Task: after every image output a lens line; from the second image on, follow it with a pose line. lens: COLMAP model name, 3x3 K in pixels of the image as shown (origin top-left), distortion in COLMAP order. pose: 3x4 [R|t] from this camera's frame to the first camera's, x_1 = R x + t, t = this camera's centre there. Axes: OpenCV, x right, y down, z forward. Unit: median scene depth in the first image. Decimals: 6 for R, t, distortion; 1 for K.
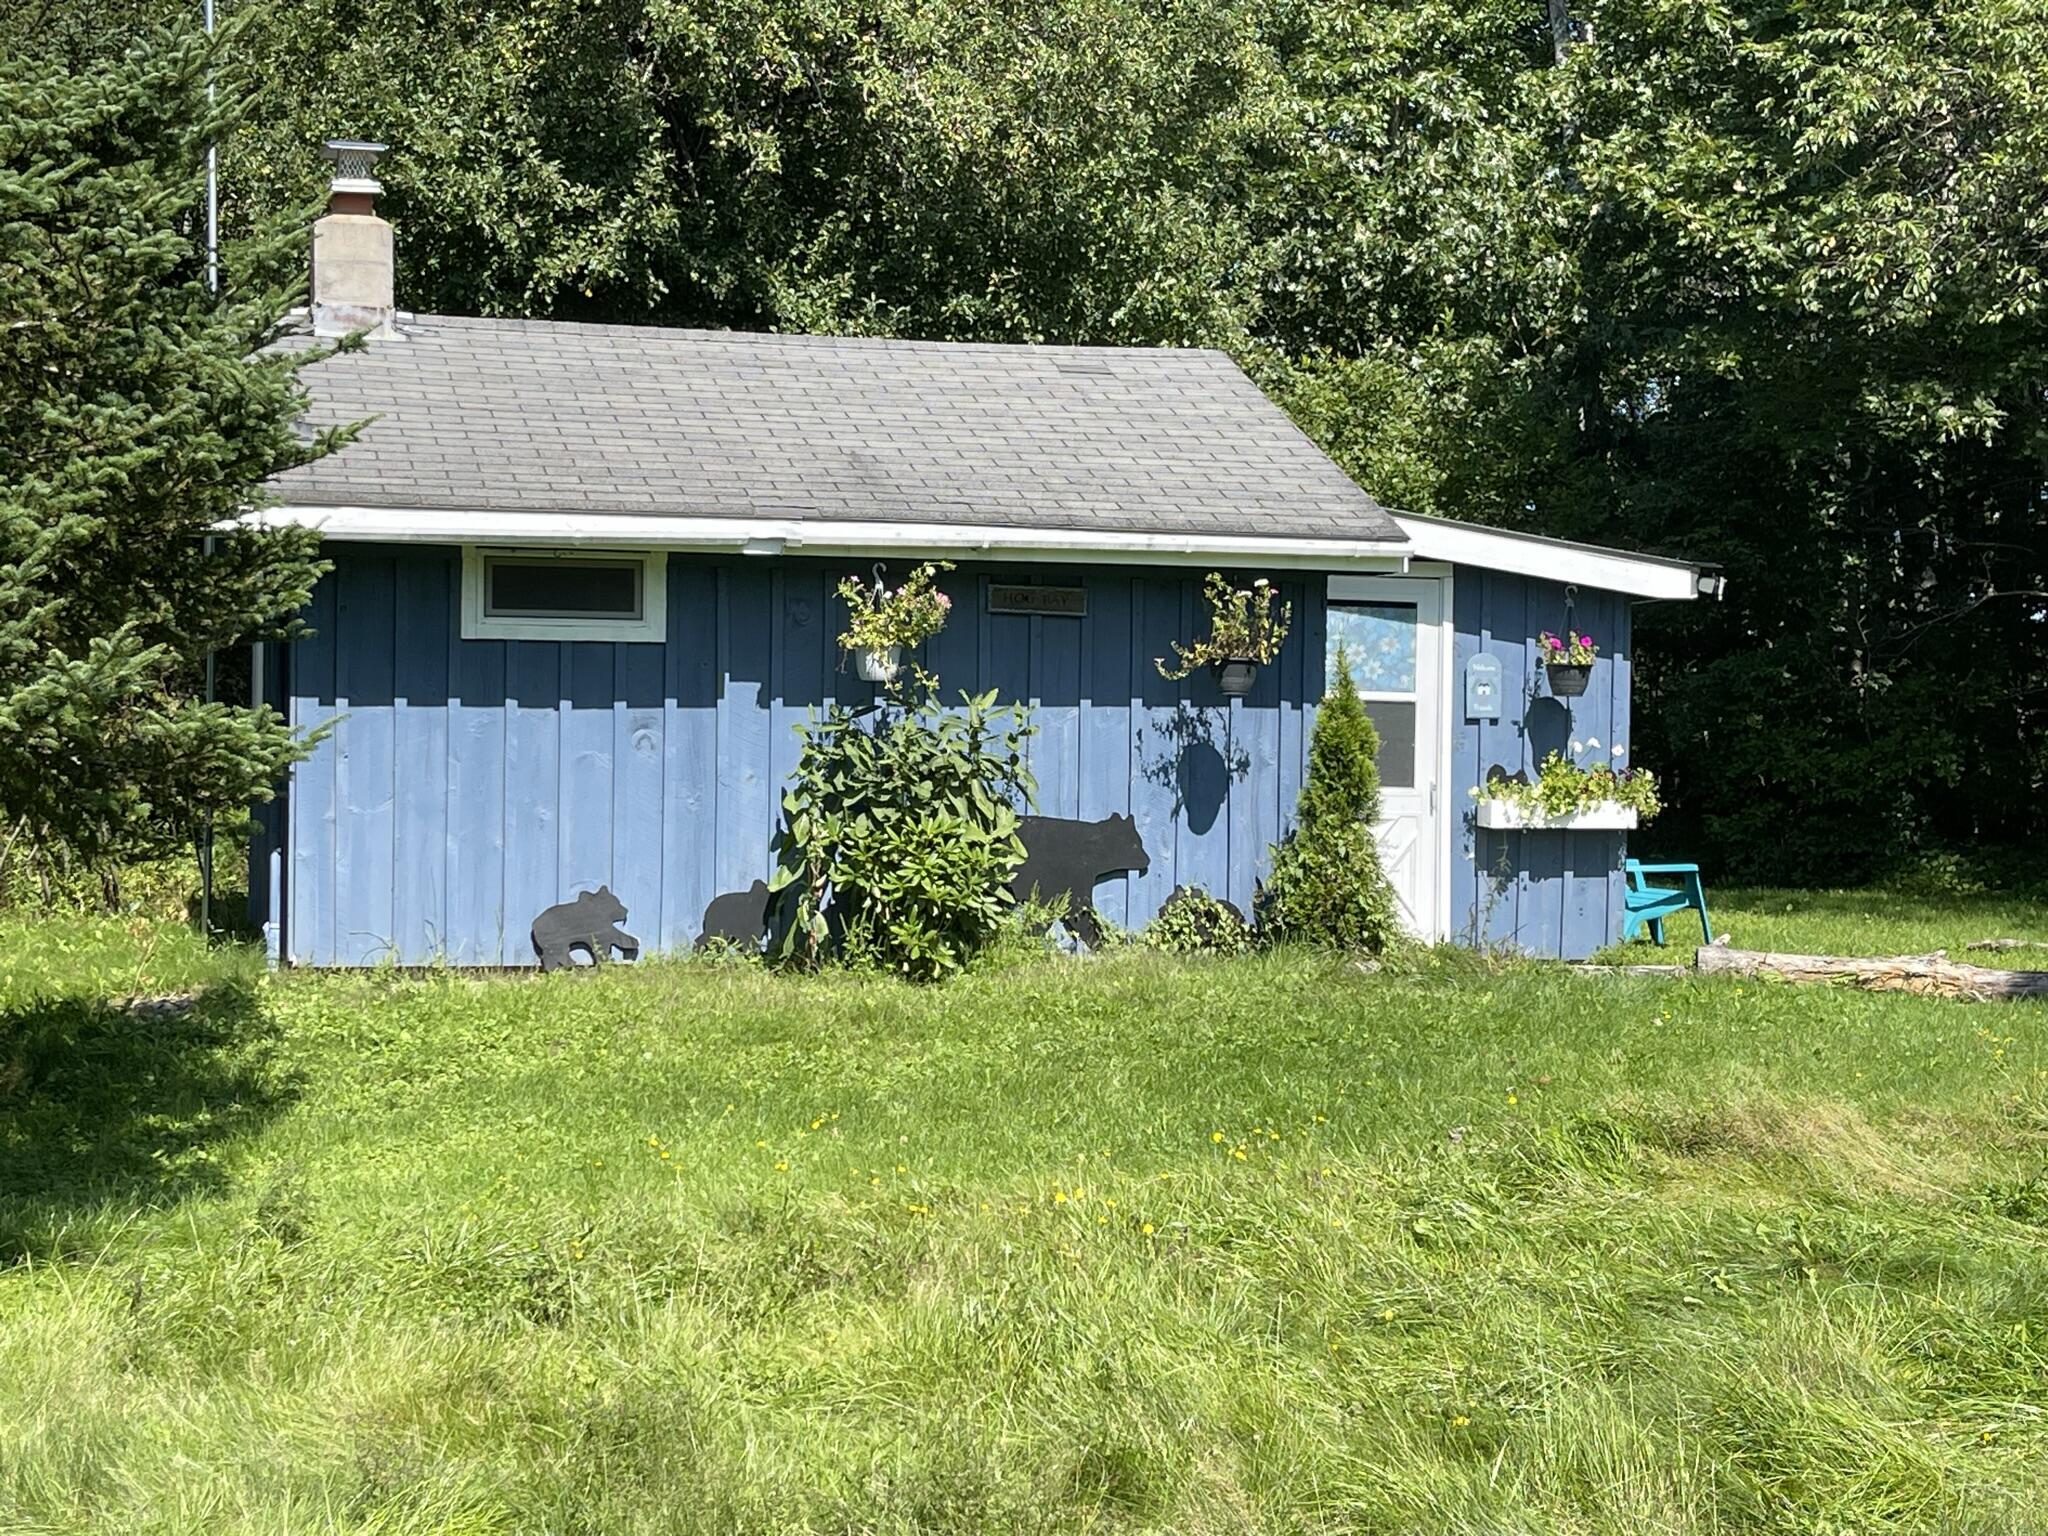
lens RADIAL K [[3243.5, 0, 1023.0], [0, 3243.5, 766.5], [0, 0, 1]] dist [0.035834, 0.000000]
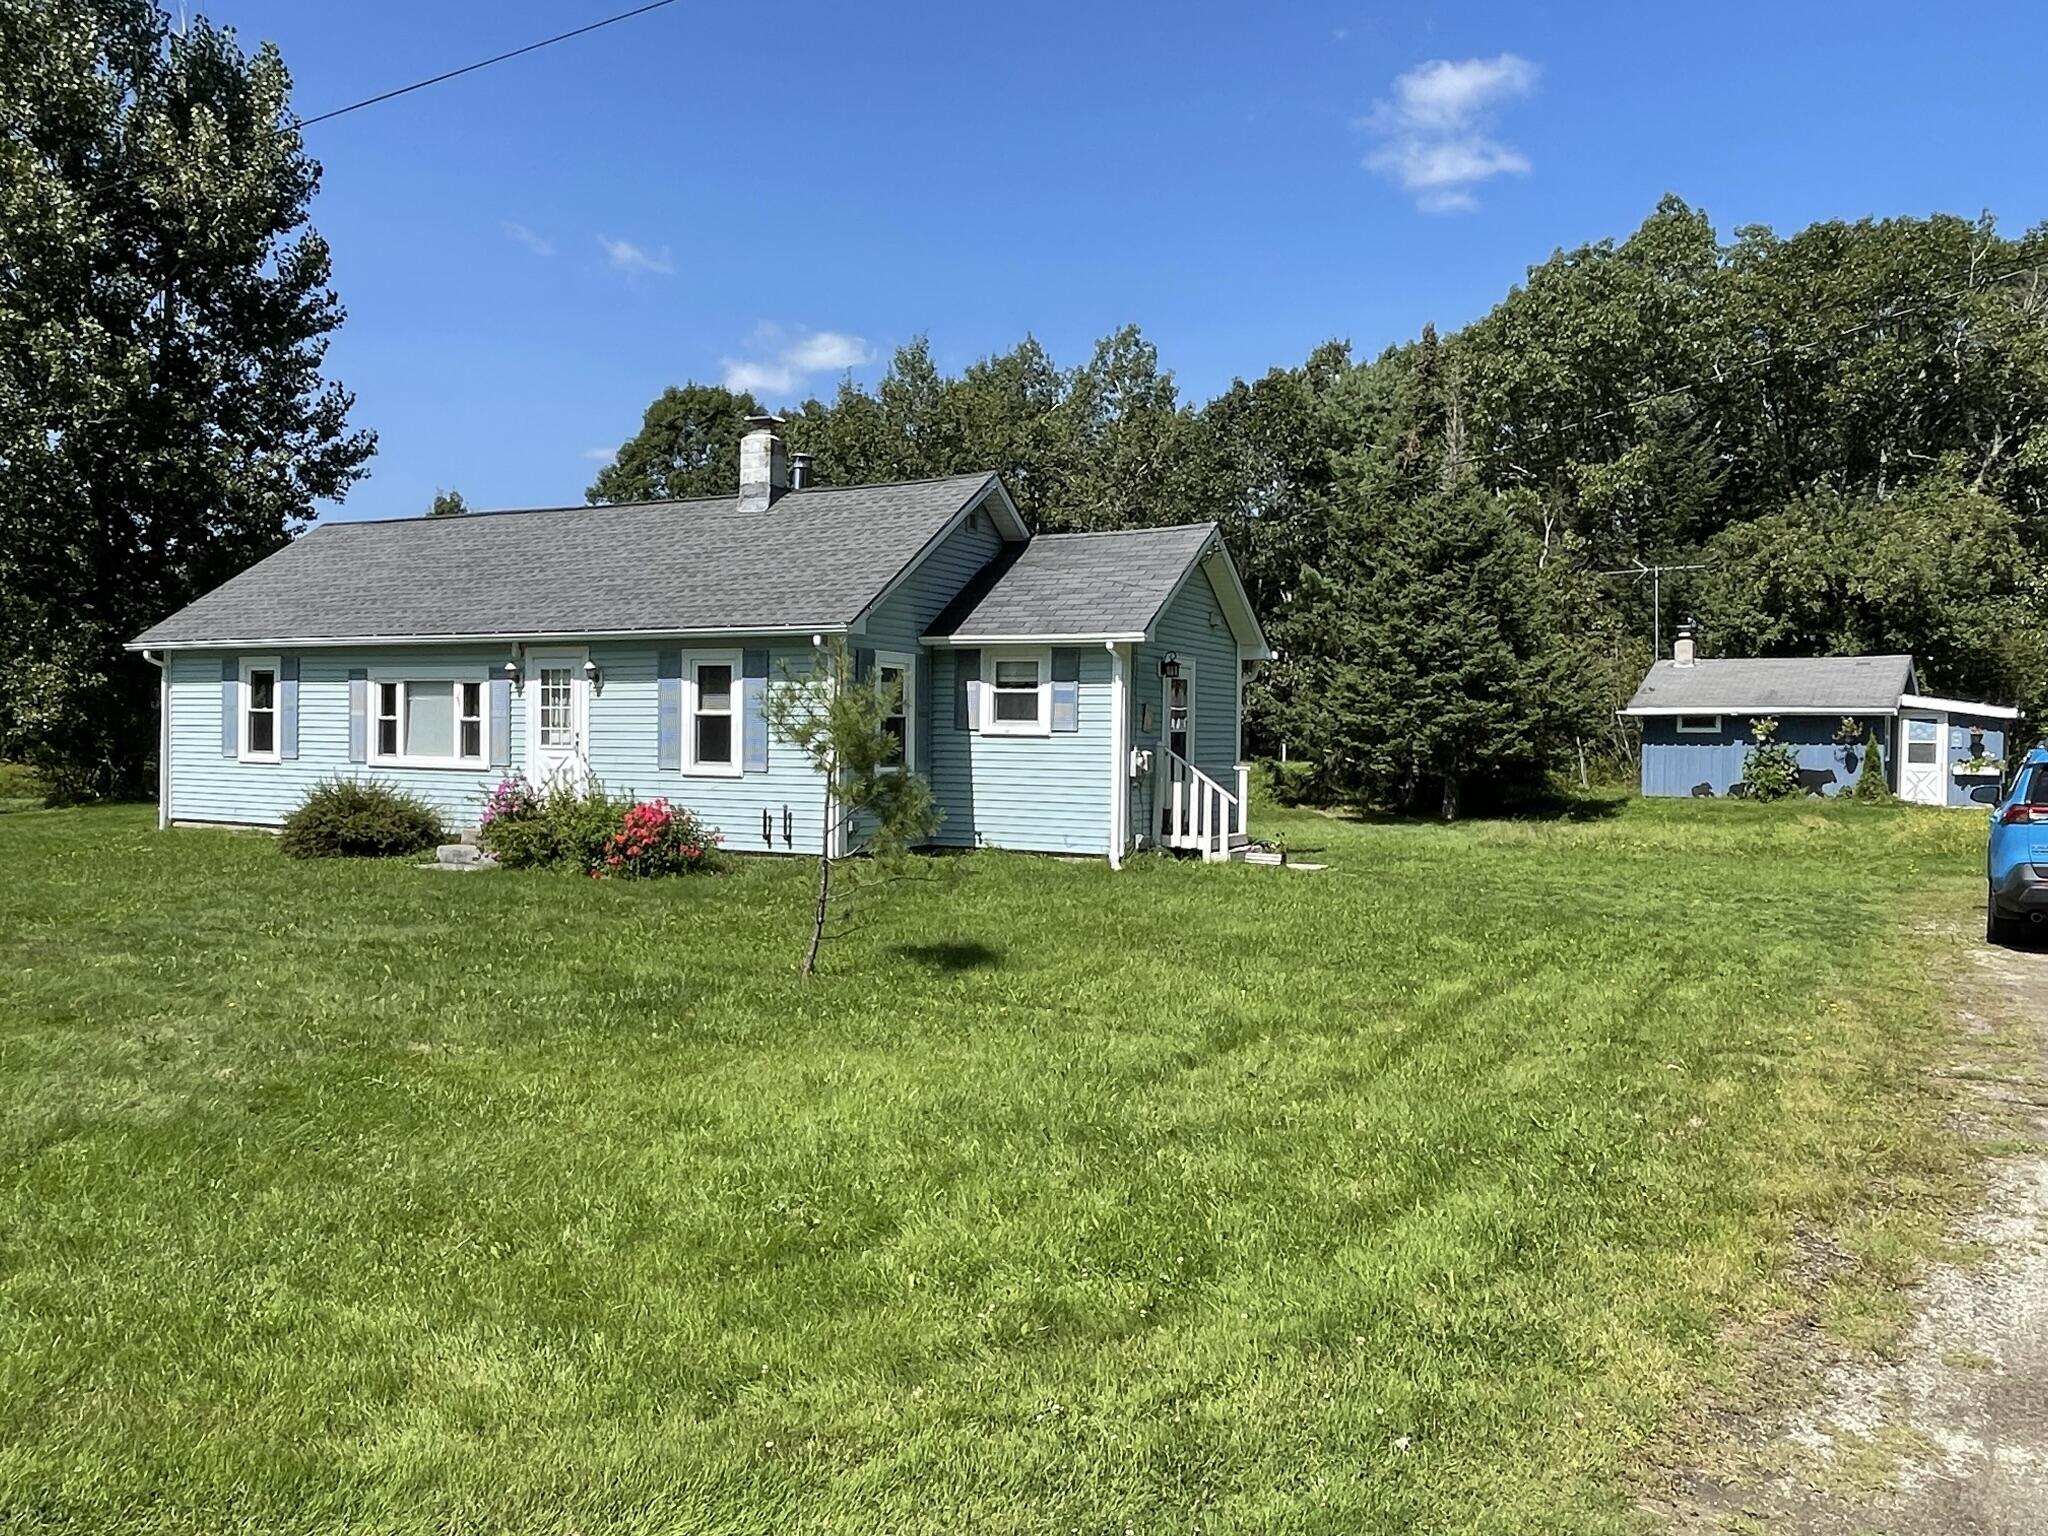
lens RADIAL K [[1495.2, 0, 1022.7], [0, 1495.2, 759.9], [0, 0, 1]] dist [0.003595, 0.001187]
pose [[0.637388, 0.006368, -0.770517, 0.853667], [-0.003919, 0.999980, 0.005023, -0.003835], [0.770533, -0.000181, 0.637400, -1.119625]]
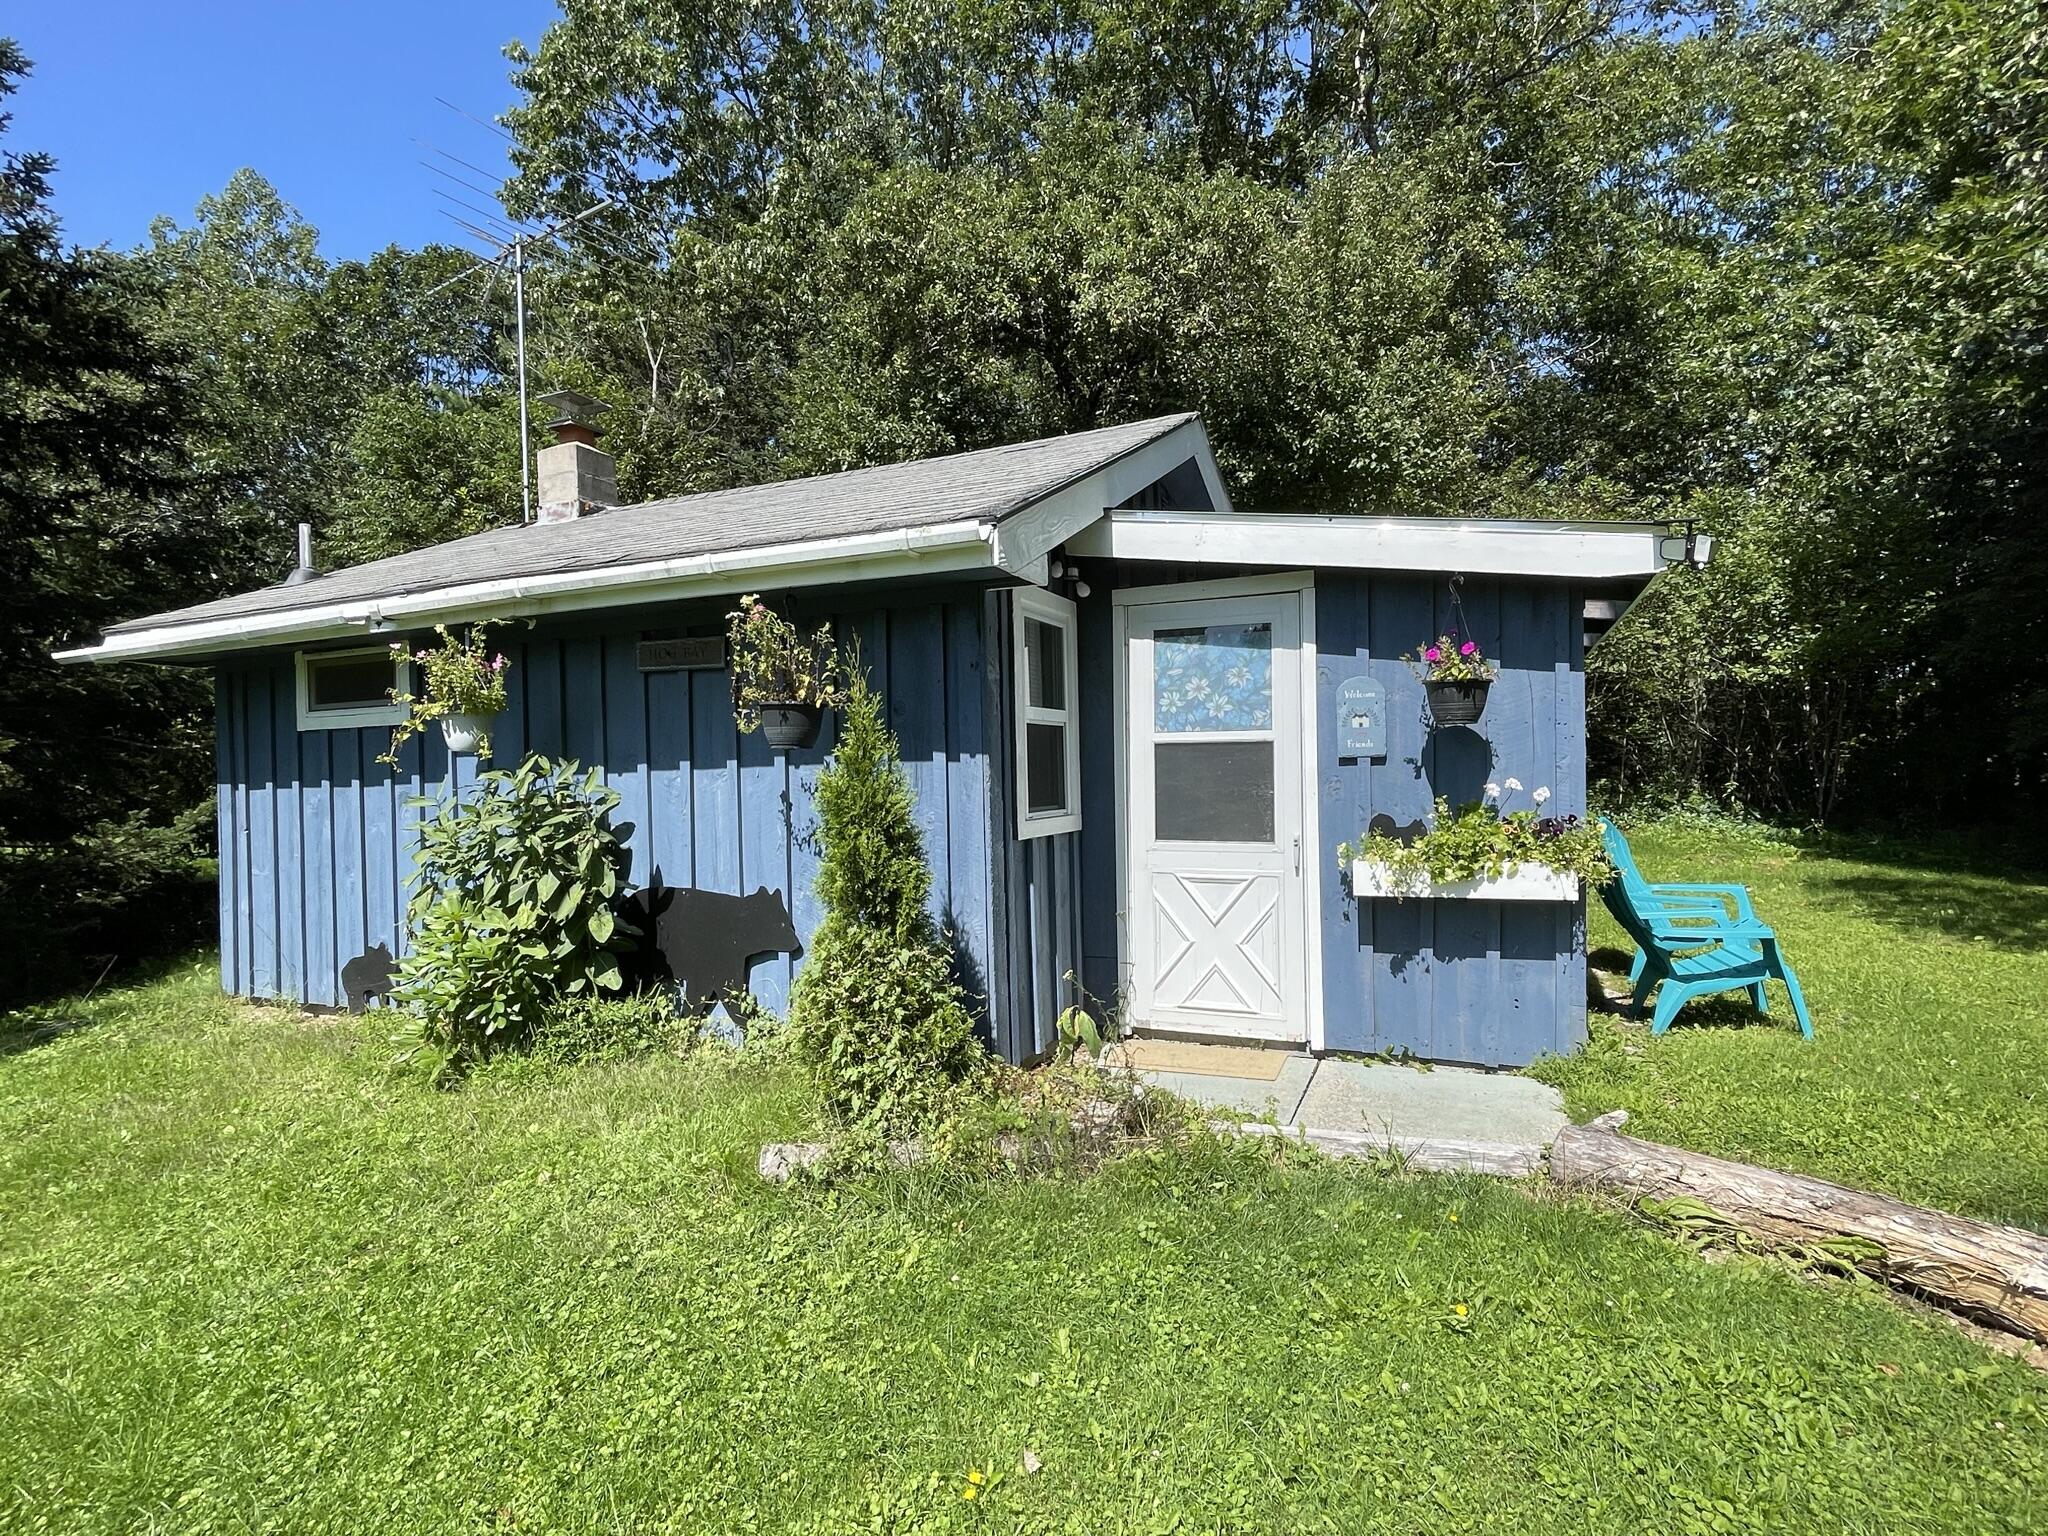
lens RADIAL K [[1031.2, 0, 1024.8], [0, 1031.2, 786.4], [0, 0, 1]] dist [-0.023023, 0.000170]
pose [[0.790941, -0.024461, -0.611403, 0.233854], [0.027832, 0.999605, -0.003987, -0.008934], [0.611259, -0.013863, 0.791309, 0.752231]]
